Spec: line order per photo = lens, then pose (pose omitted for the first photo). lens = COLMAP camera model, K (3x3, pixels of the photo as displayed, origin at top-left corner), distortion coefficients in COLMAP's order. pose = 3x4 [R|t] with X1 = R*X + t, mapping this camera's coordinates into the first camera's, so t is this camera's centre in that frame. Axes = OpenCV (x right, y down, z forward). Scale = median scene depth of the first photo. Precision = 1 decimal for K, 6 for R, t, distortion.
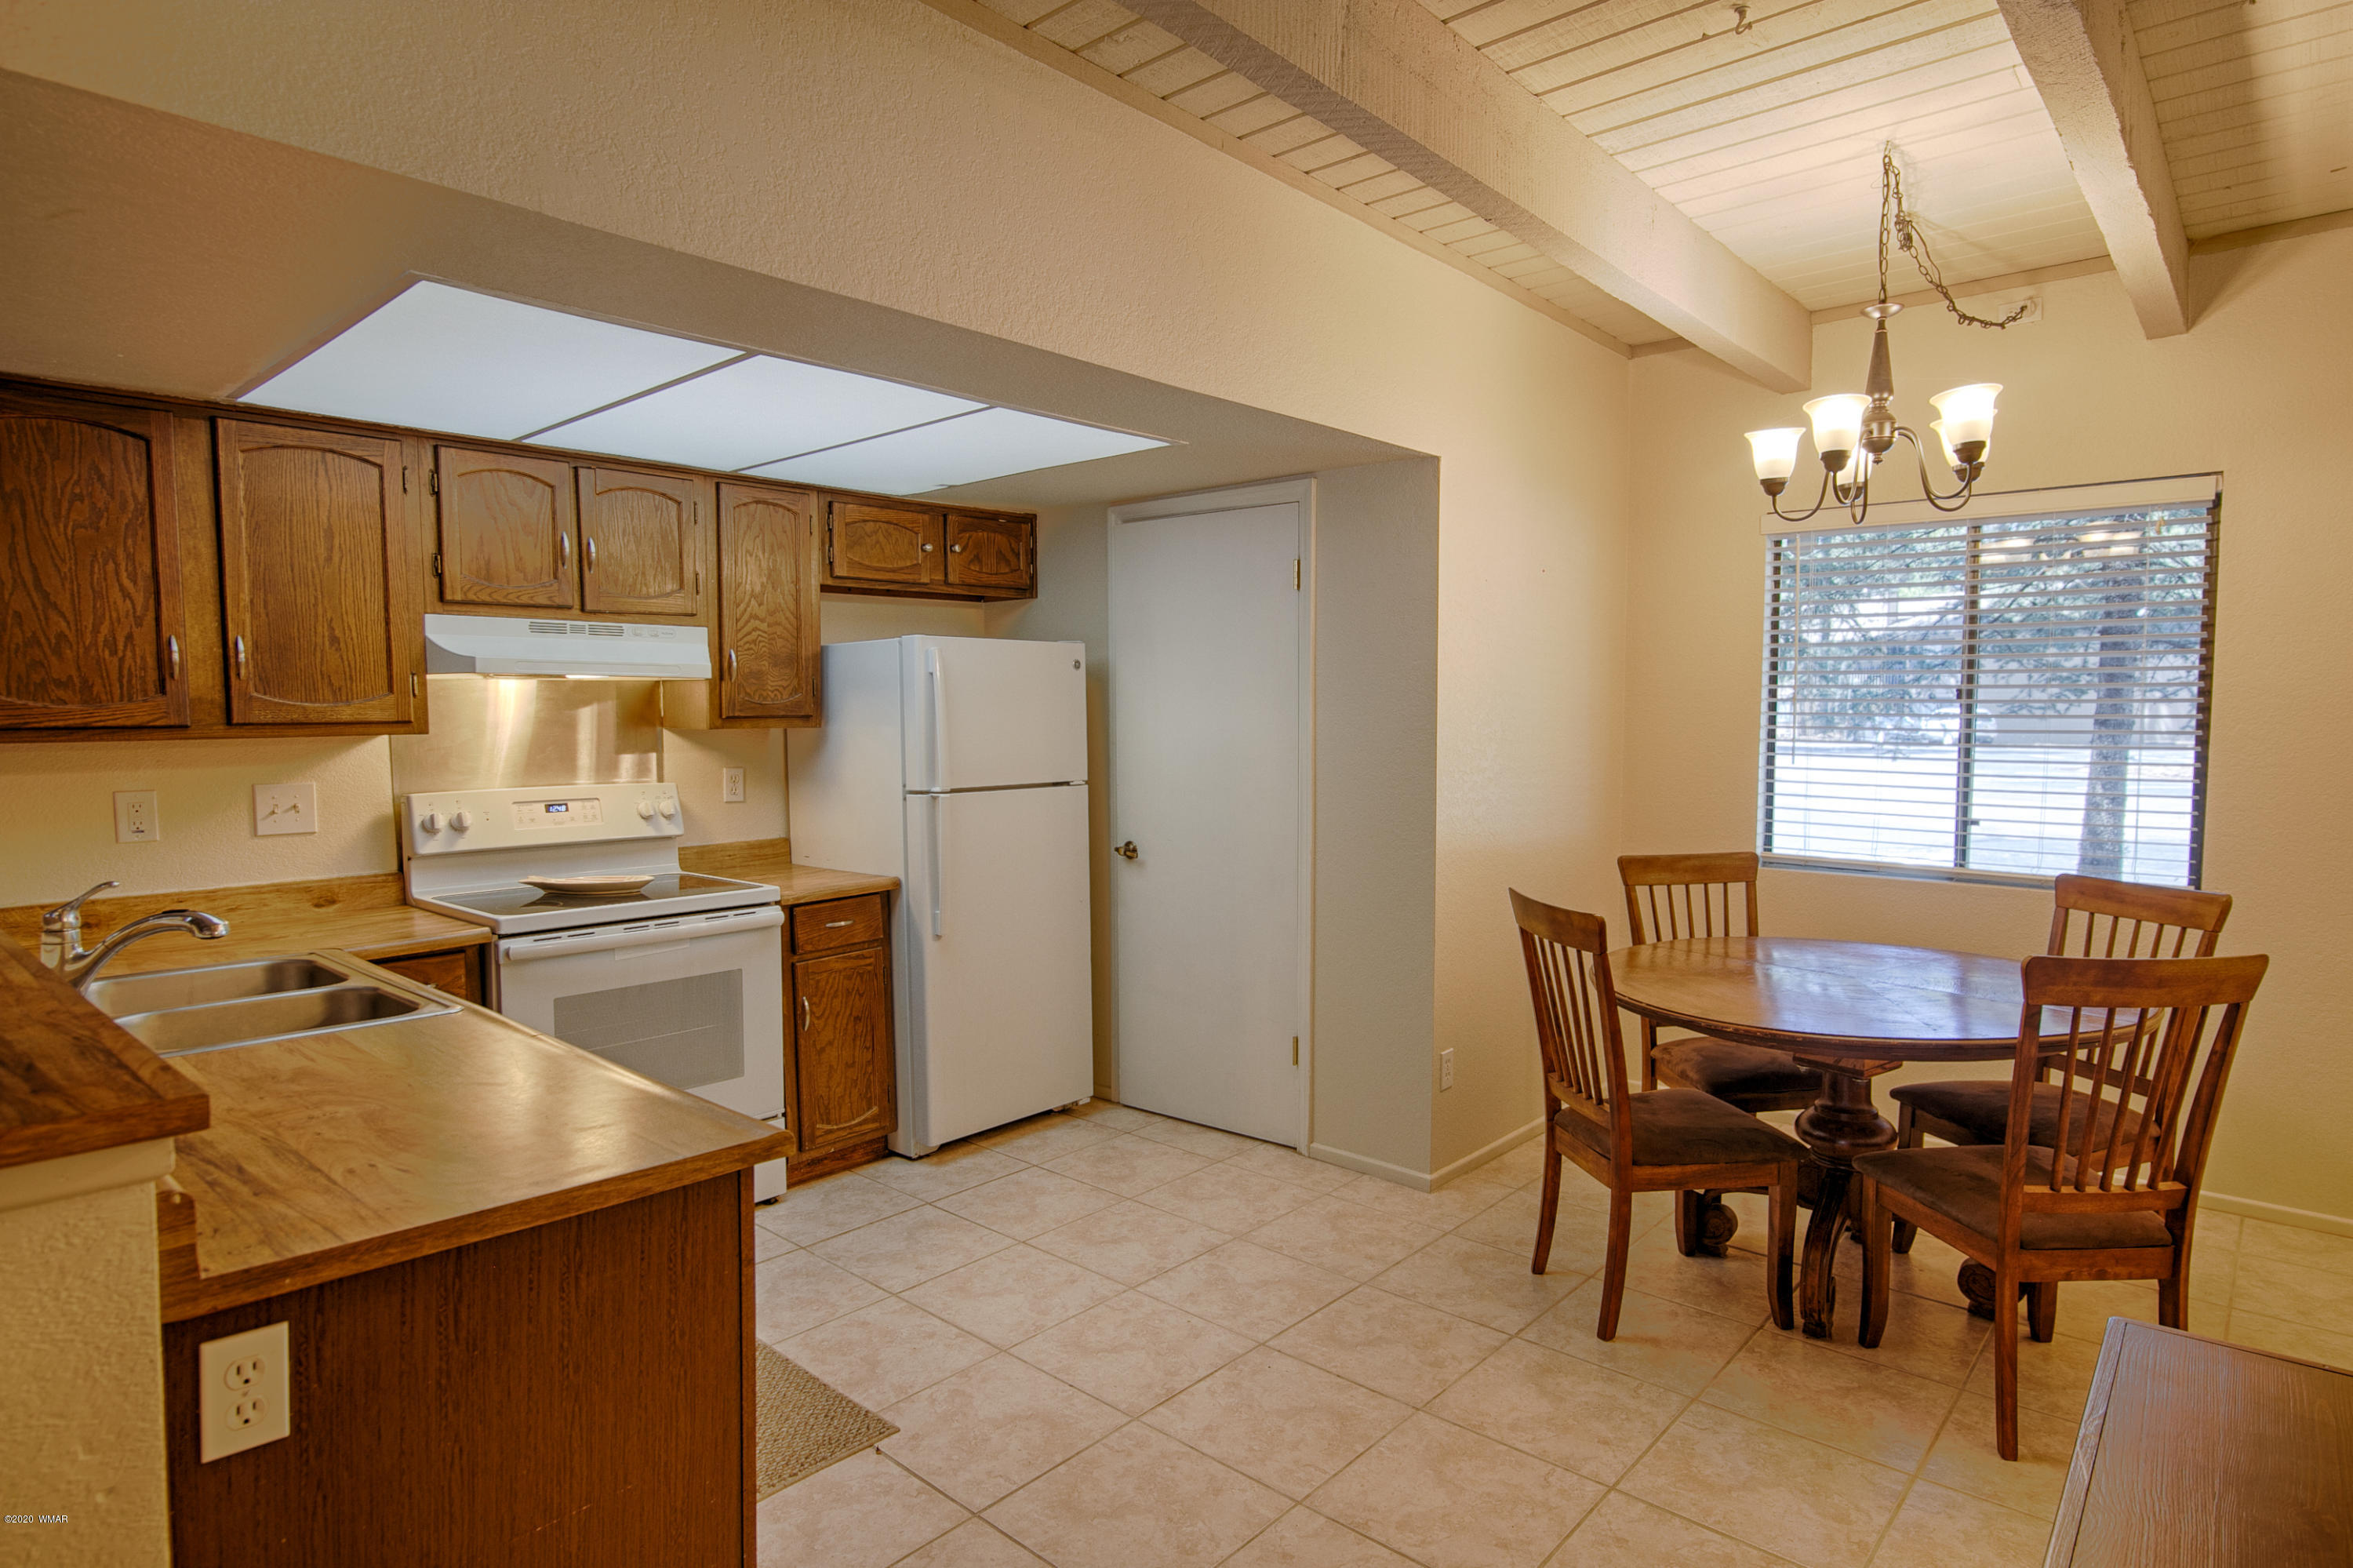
lens RADIAL K [[1288.6, 0, 1178.7], [0, 1288.6, 780.6], [0, 0, 1]] dist [-0.001971, -0.000437]
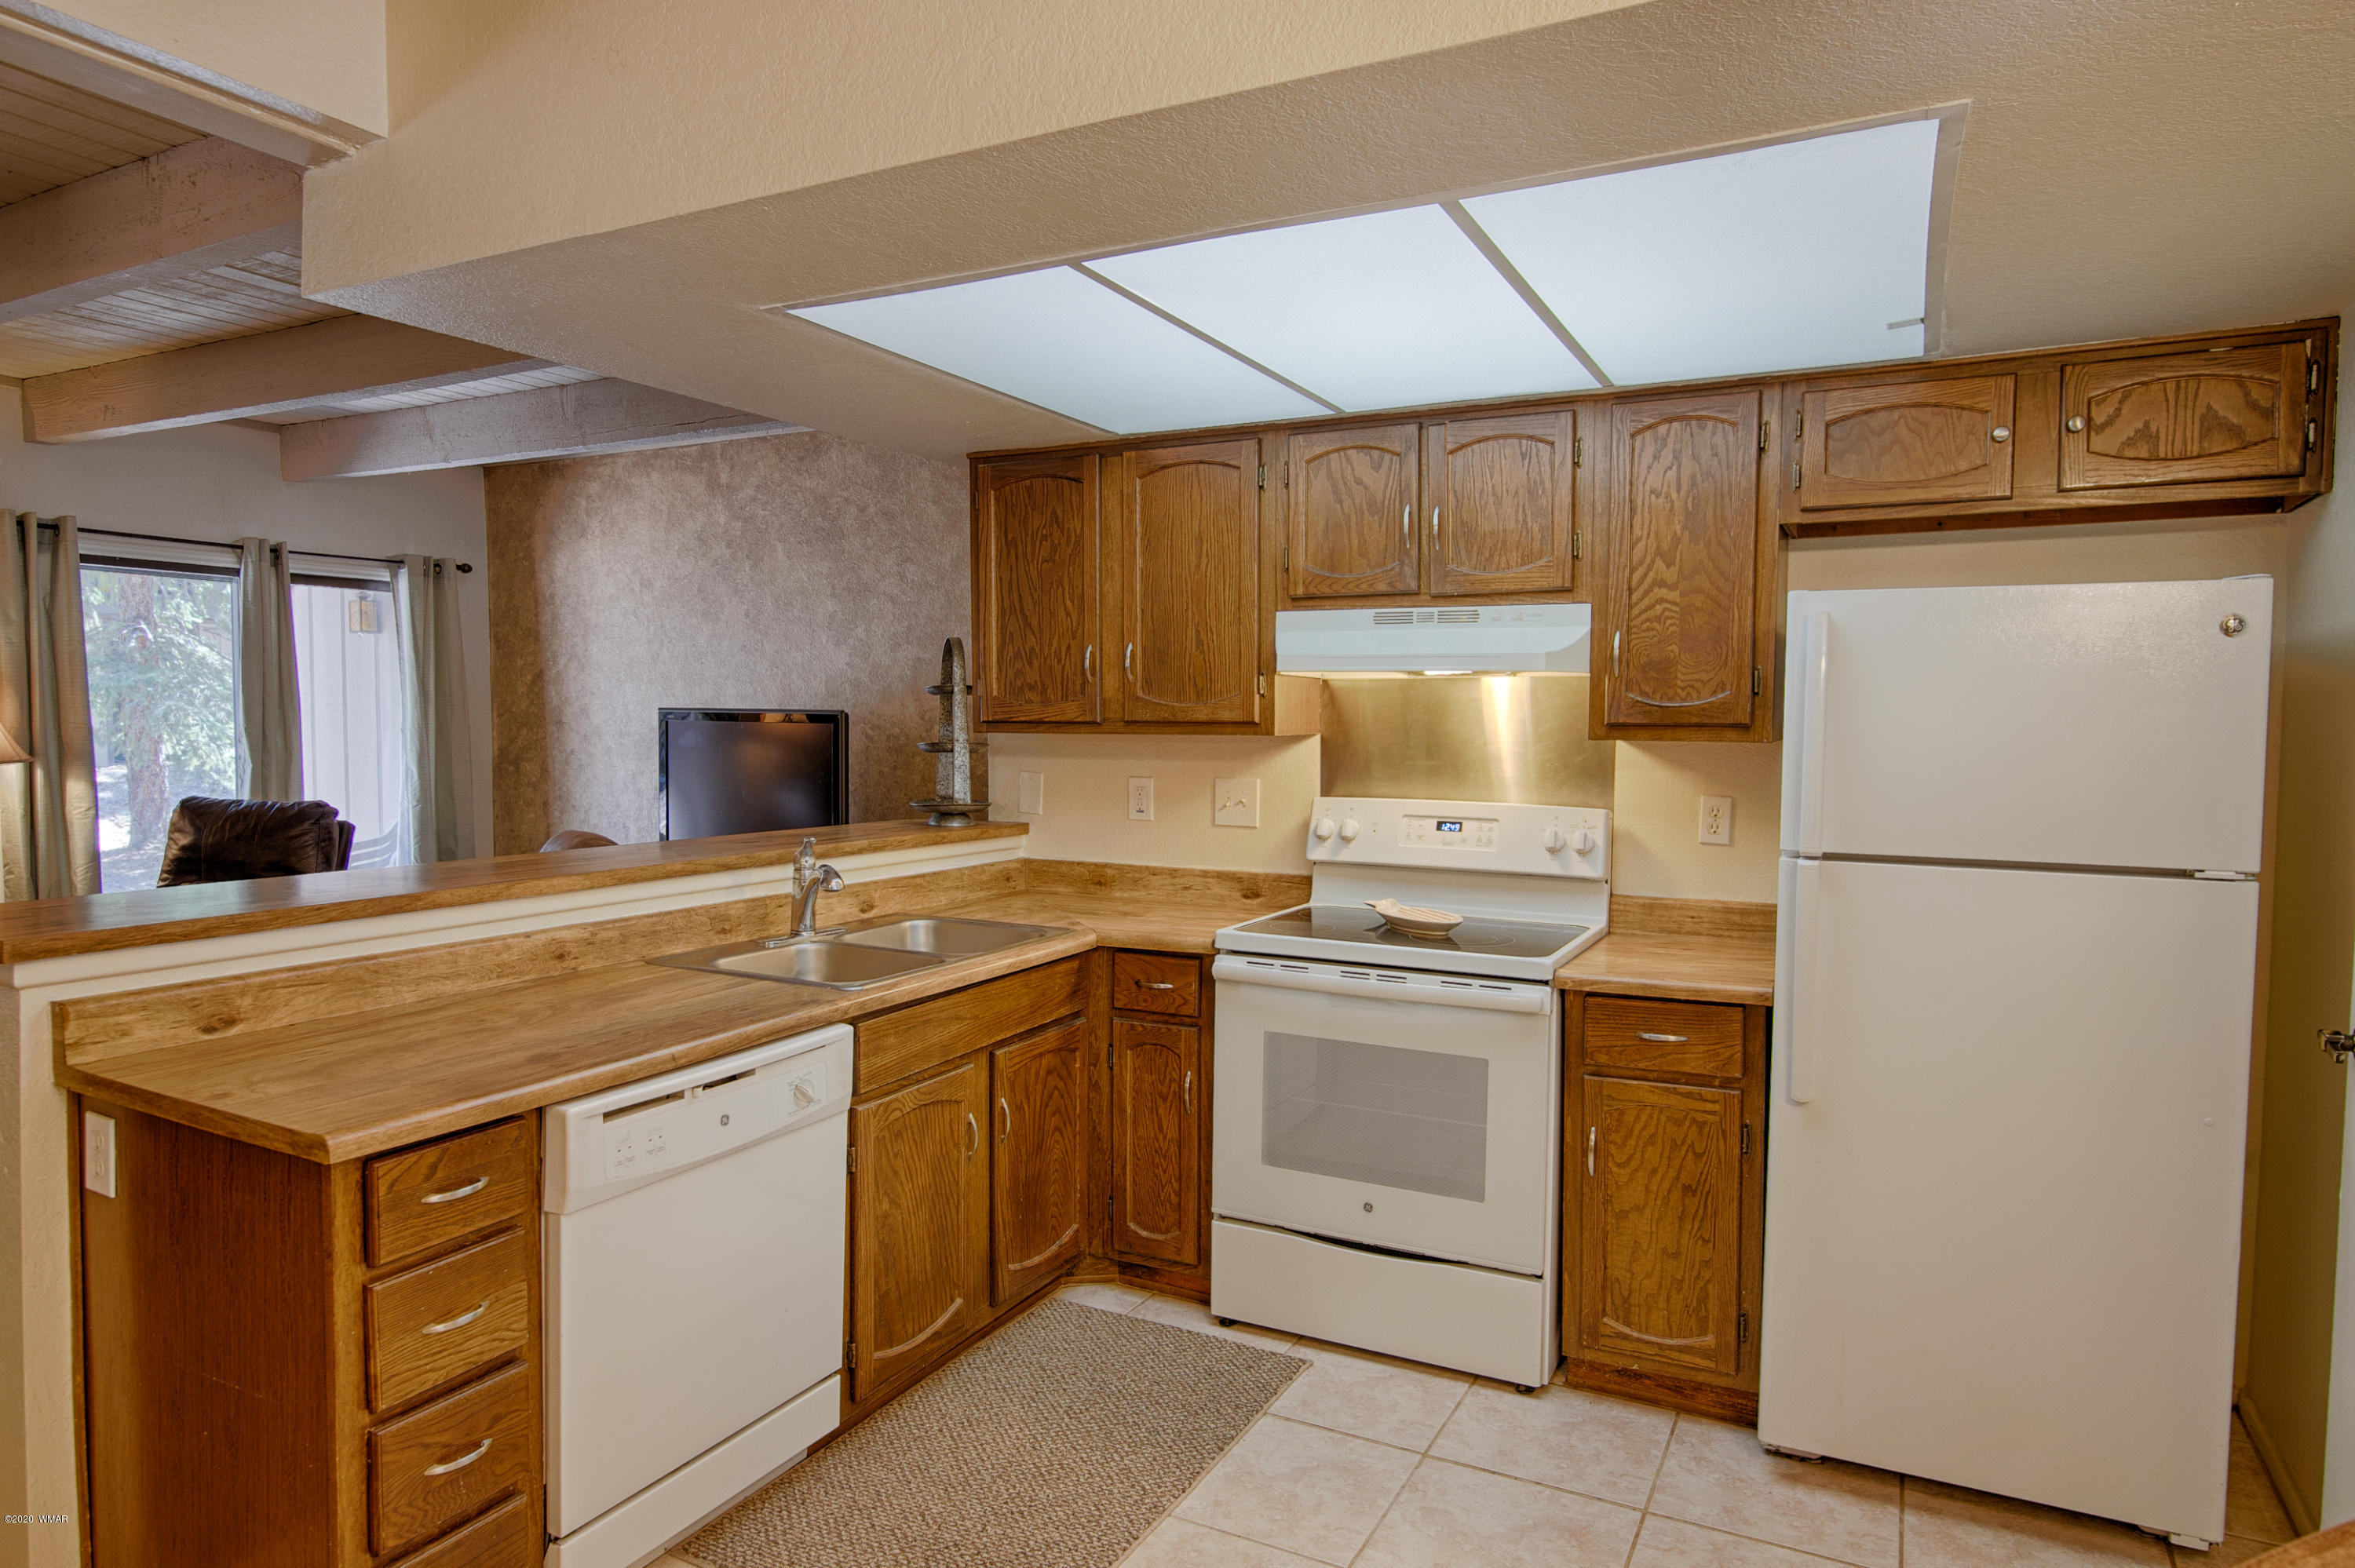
lens RADIAL K [[1405.4, 0, 1179.6], [0, 1405.4, 788.4], [0, 0, 1]] dist [-0.000858, 0.001619]
pose [[0.252259, 0.057477, -0.965951, 0.383451], [-0.063483, 0.997067, 0.042750, -0.033305], [0.965575, 0.050537, 0.255168, 0.595589]]
